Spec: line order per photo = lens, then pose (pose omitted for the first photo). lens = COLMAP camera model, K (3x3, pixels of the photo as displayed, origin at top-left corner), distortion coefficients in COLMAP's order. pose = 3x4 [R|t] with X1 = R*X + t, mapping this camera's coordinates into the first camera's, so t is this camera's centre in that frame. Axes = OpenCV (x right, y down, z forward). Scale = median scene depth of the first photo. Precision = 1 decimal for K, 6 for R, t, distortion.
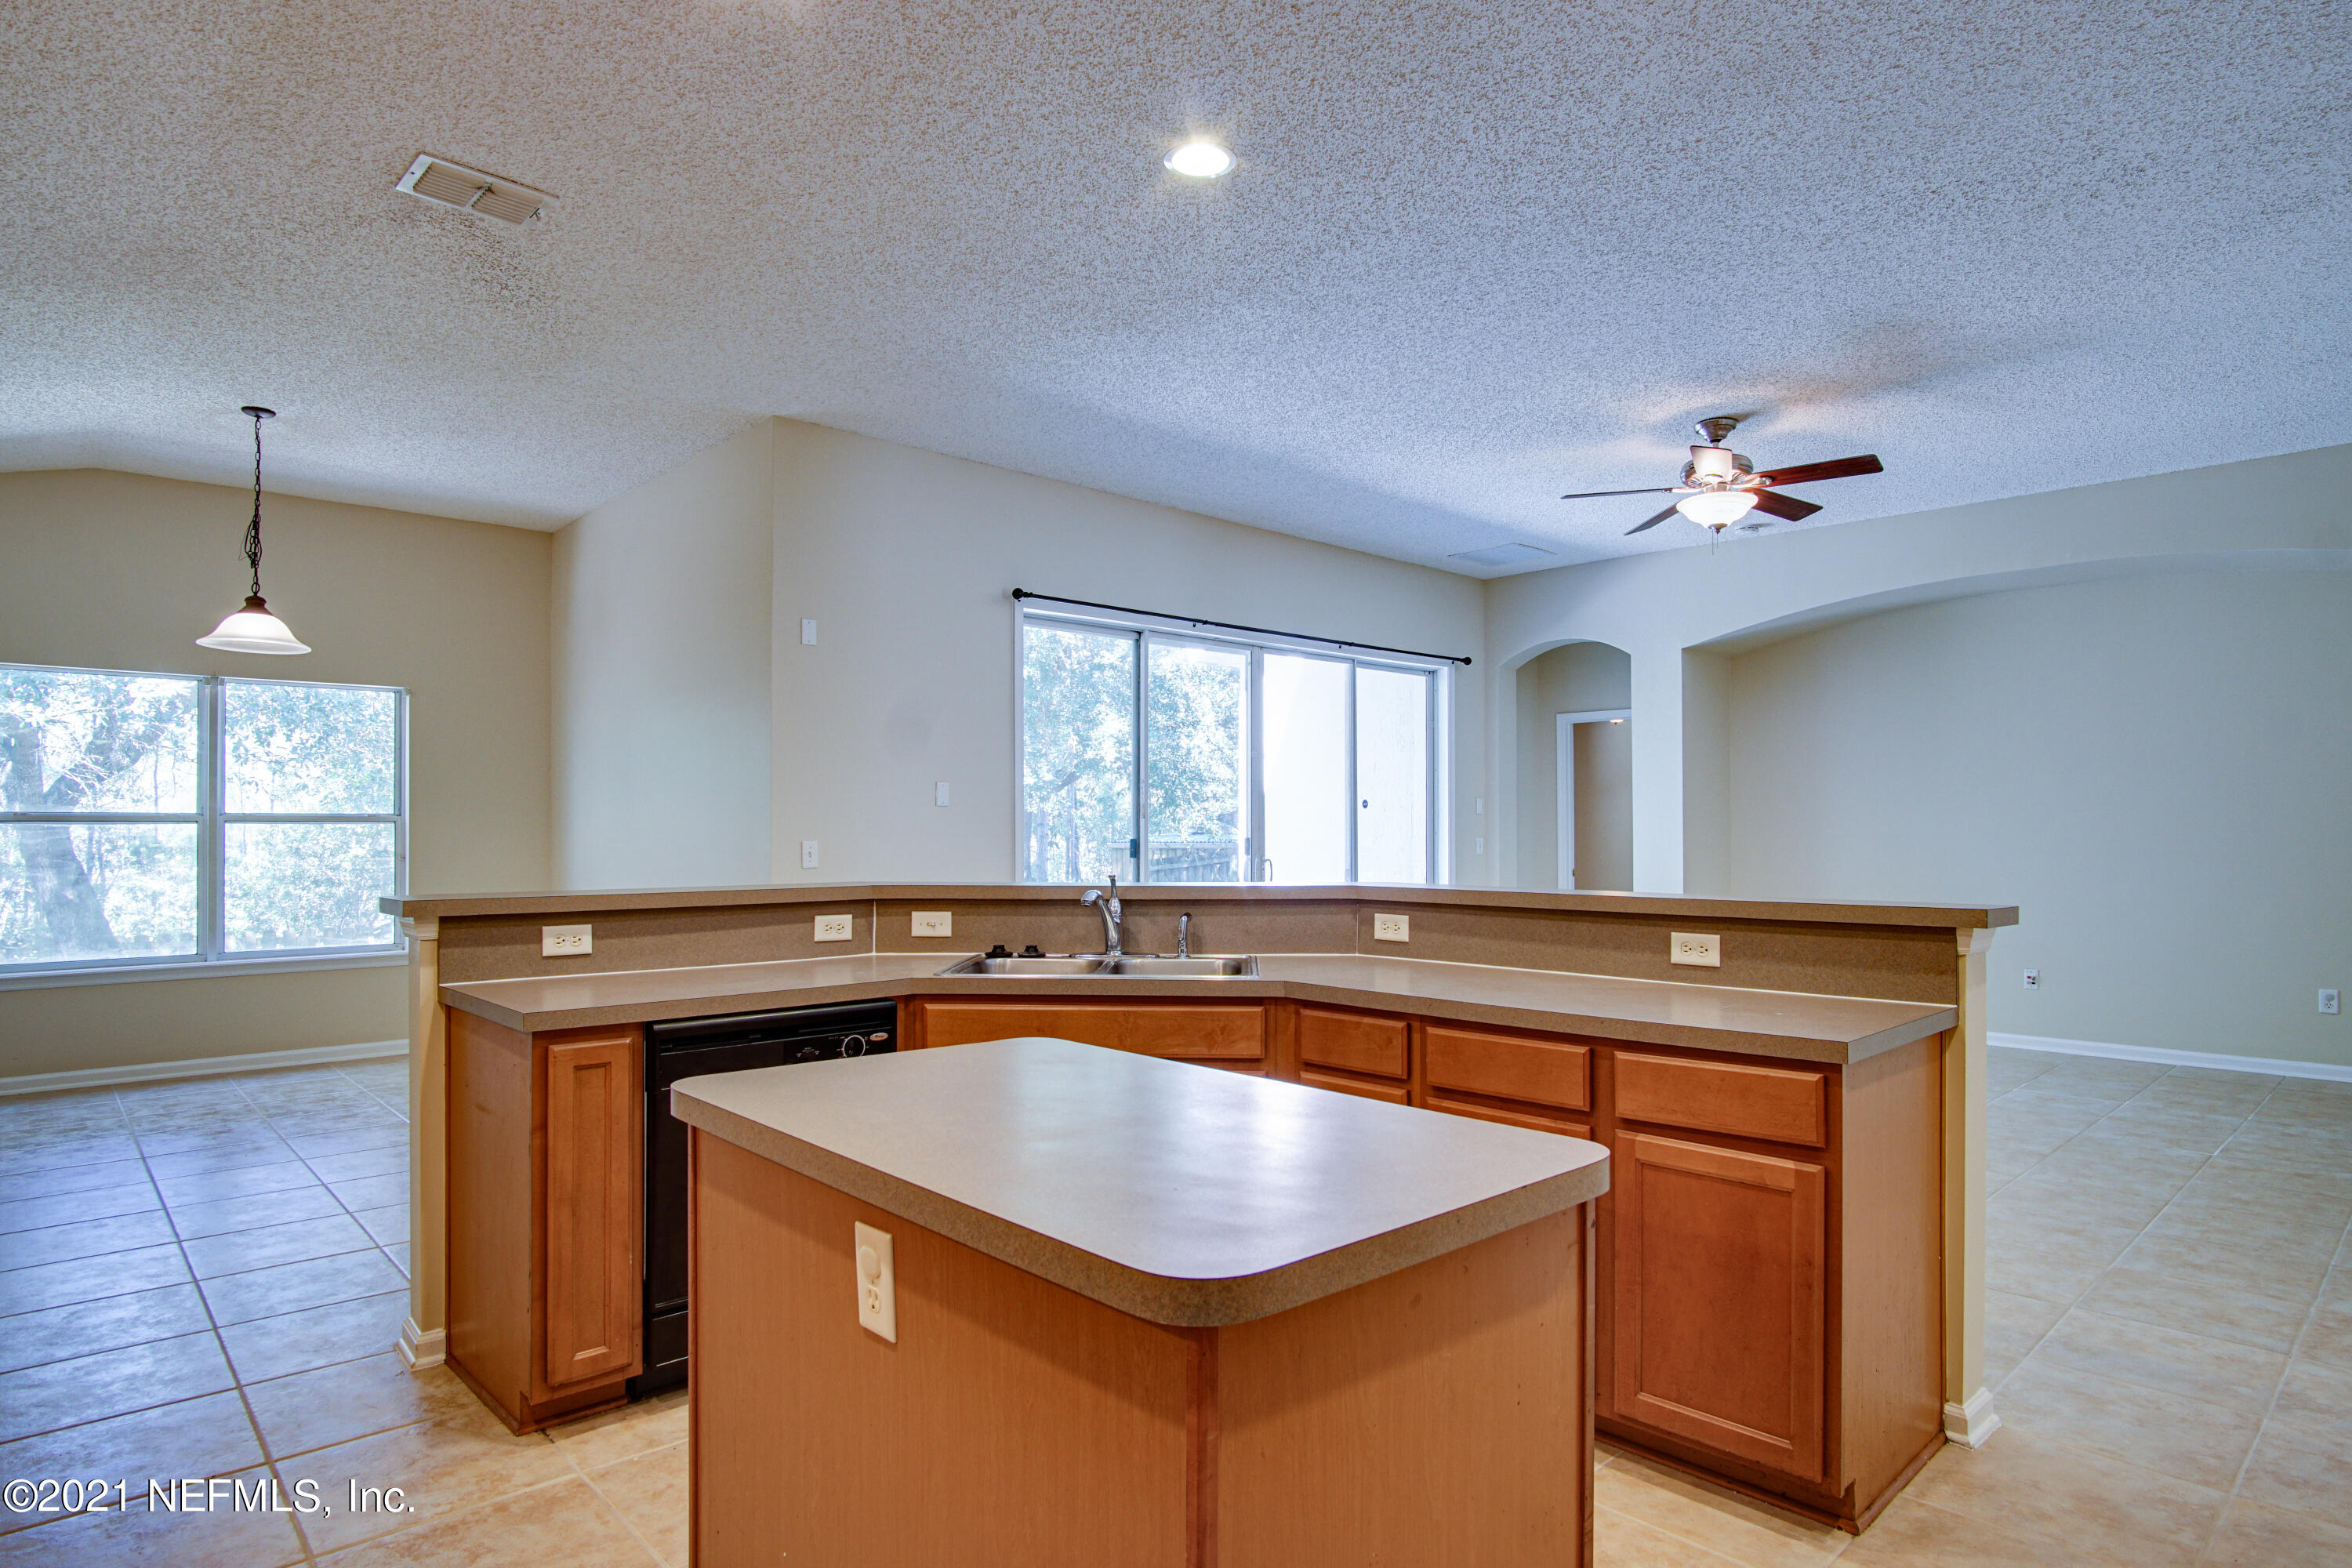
lens RADIAL K [[1275.8, 0, 1179.2], [0, 1275.8, 821.9], [0, 0, 1]] dist [-0.030225, 0.007331]
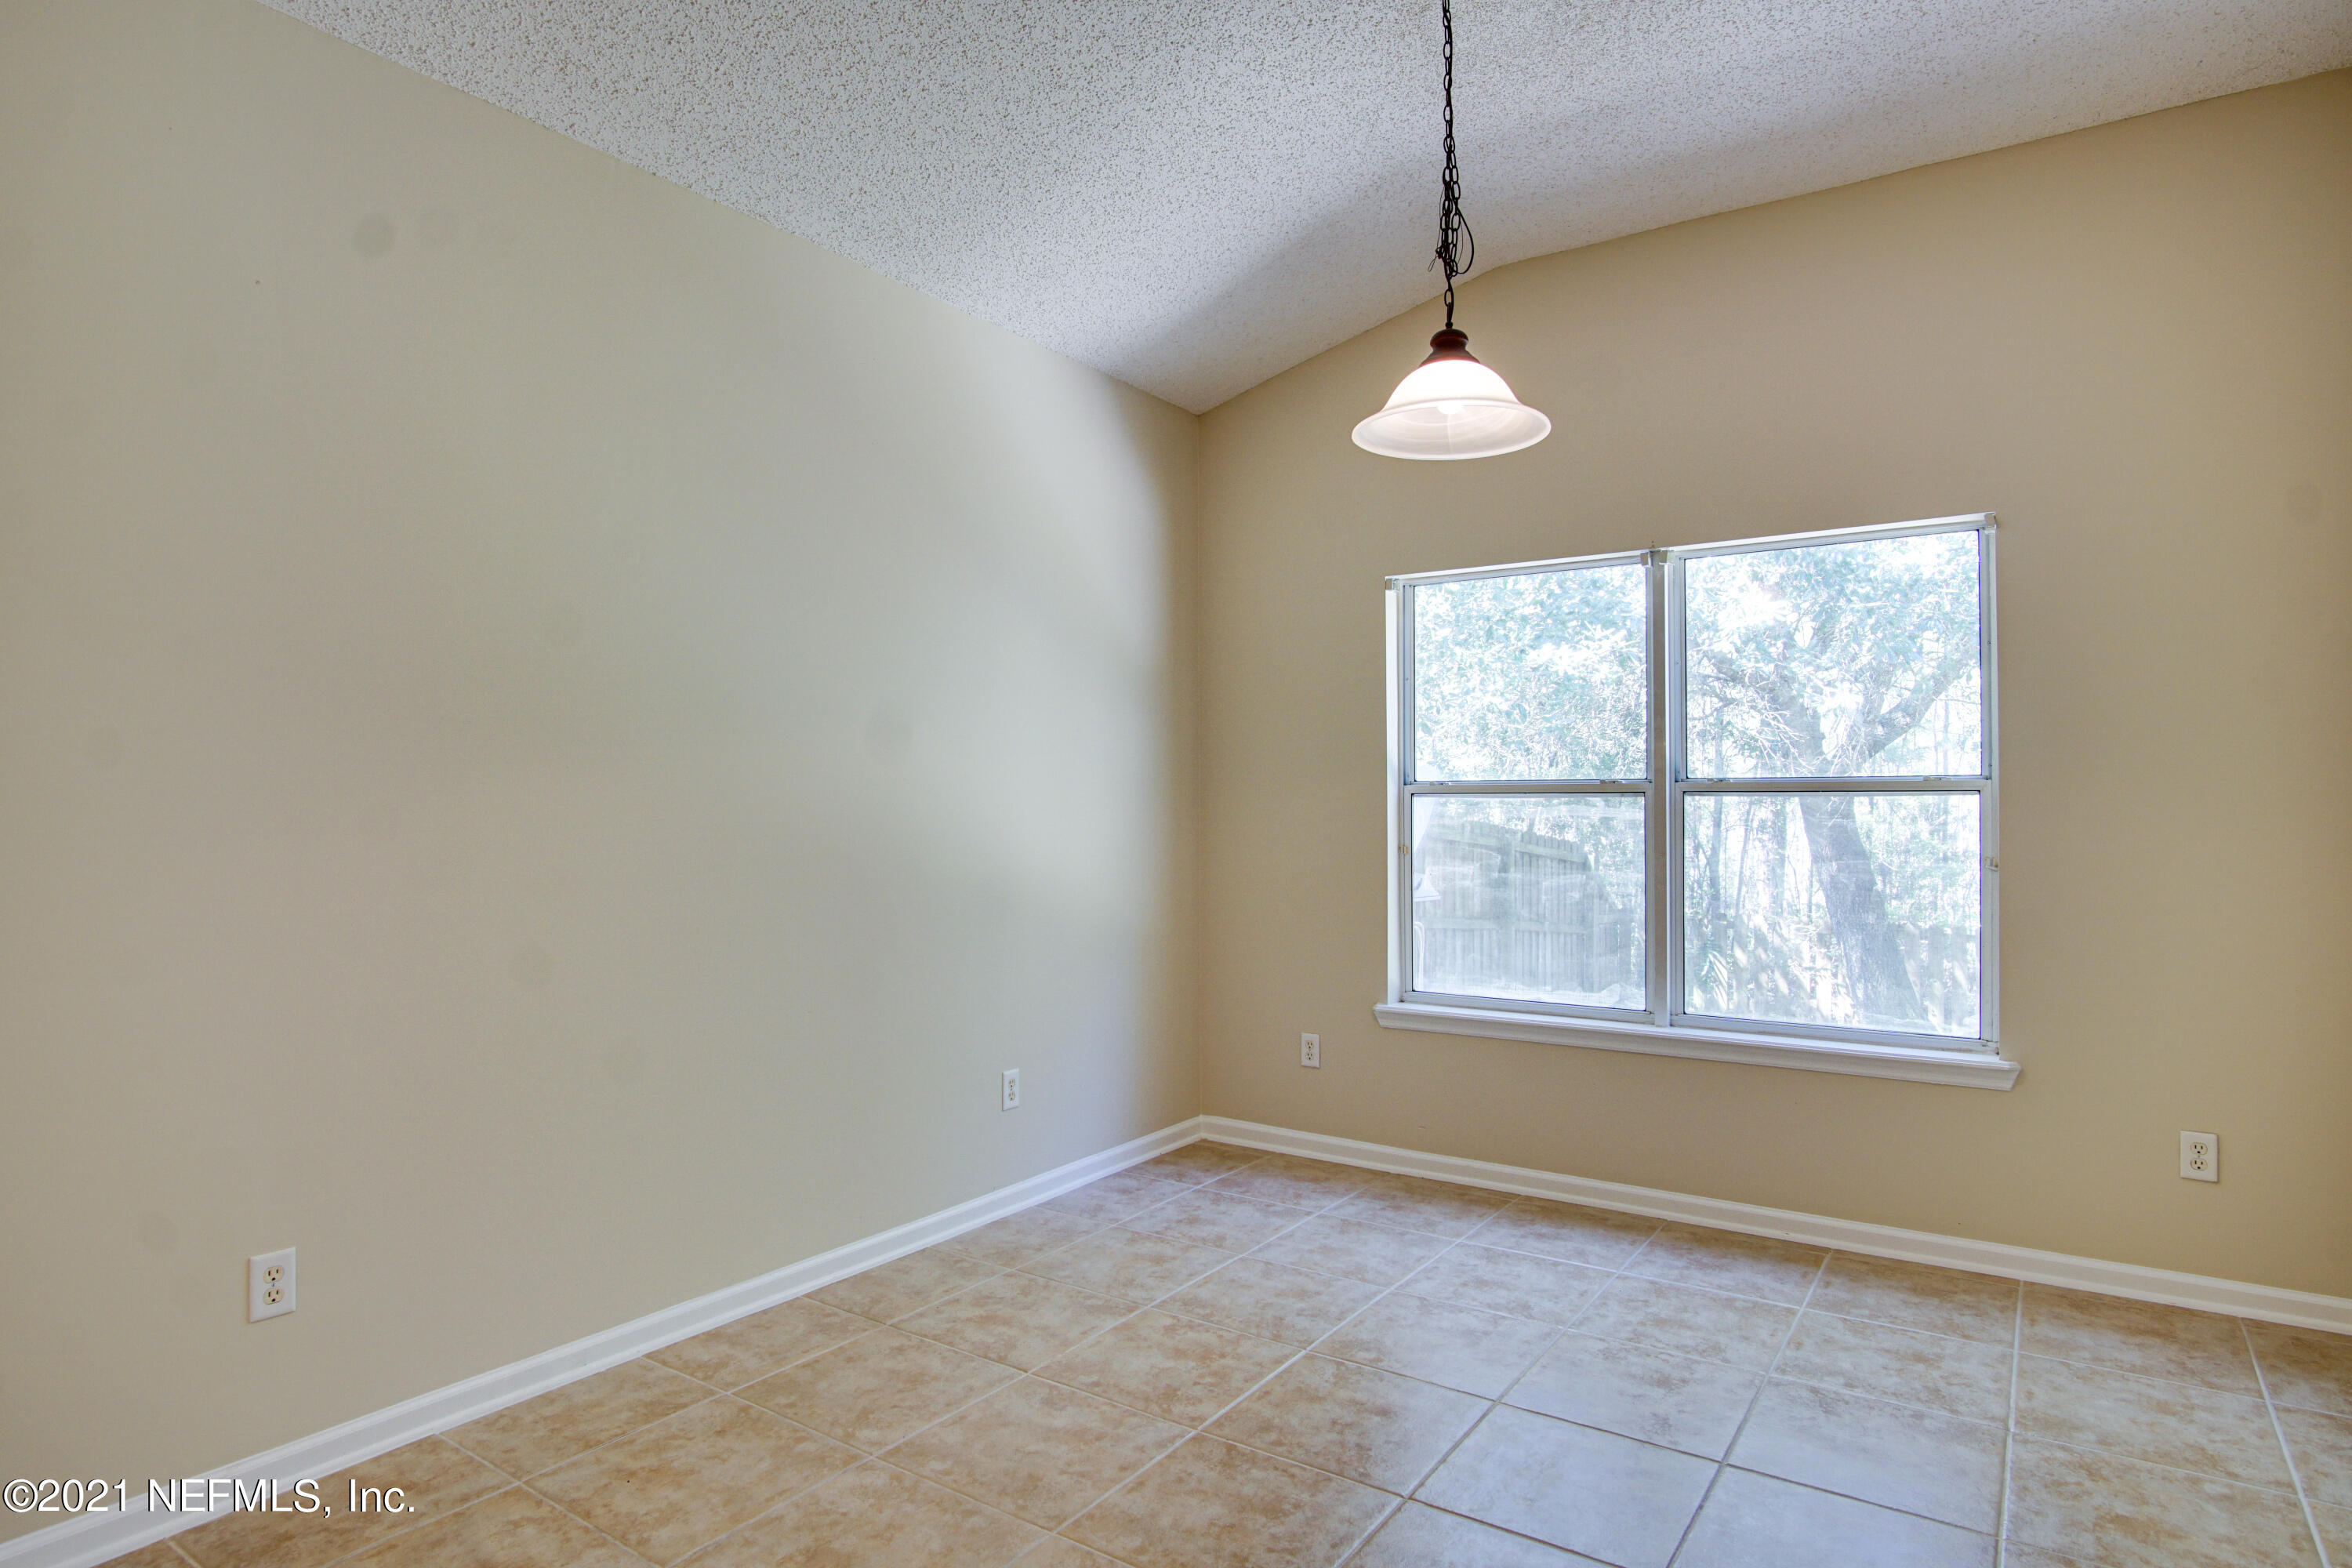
lens RADIAL K [[1275.8, 0, 1172.2], [0, 1275.8, 790.4], [0, 0, 1]] dist [-0.030225, 0.007331]
pose [[0.209842, -0.008042, -0.977702, -0.269679], [0.004917, 0.999962, -0.007170, 0.002110], [0.977723, -0.003302, 0.209874, 0.772217]]
